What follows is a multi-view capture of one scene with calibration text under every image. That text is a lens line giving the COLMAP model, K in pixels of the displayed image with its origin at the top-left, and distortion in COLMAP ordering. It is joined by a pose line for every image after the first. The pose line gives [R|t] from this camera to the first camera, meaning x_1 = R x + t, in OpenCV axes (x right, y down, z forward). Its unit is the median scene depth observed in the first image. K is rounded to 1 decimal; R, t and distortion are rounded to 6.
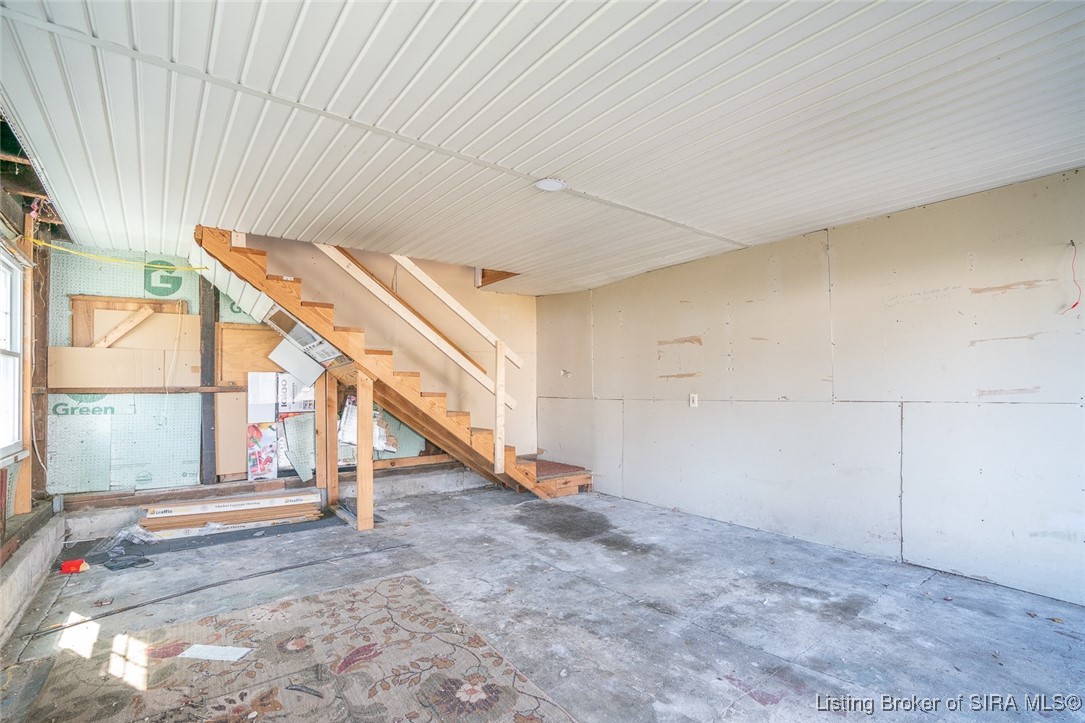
lens RADIAL K [[492.8, 0, 537.9], [0, 492.8, 364.6], [0, 0, 1]] dist [-0.069484, 0.027737]
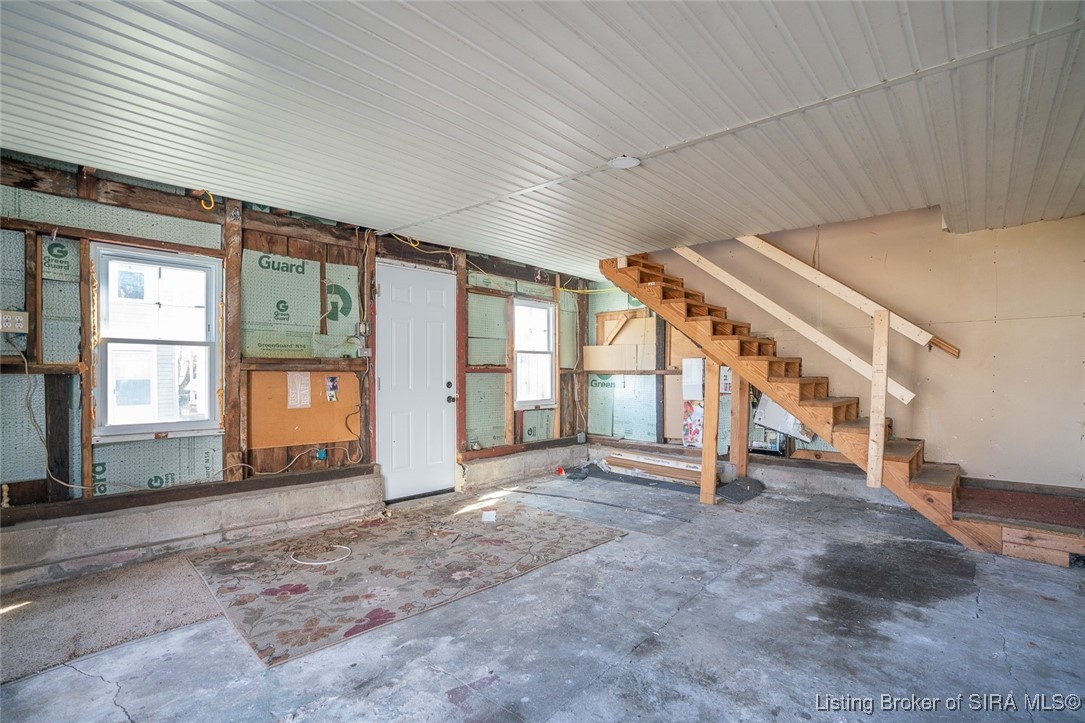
lens RADIAL K [[492.8, 0, 537.9], [0, 492.8, 364.6], [0, 0, 1]] dist [-0.069484, 0.027737]
pose [[0.221186, -0.003649, -0.975225, 0.712854], [0.038357, 0.999252, 0.004961, 0.013726], [0.974477, -0.038504, 0.221160, 0.469052]]
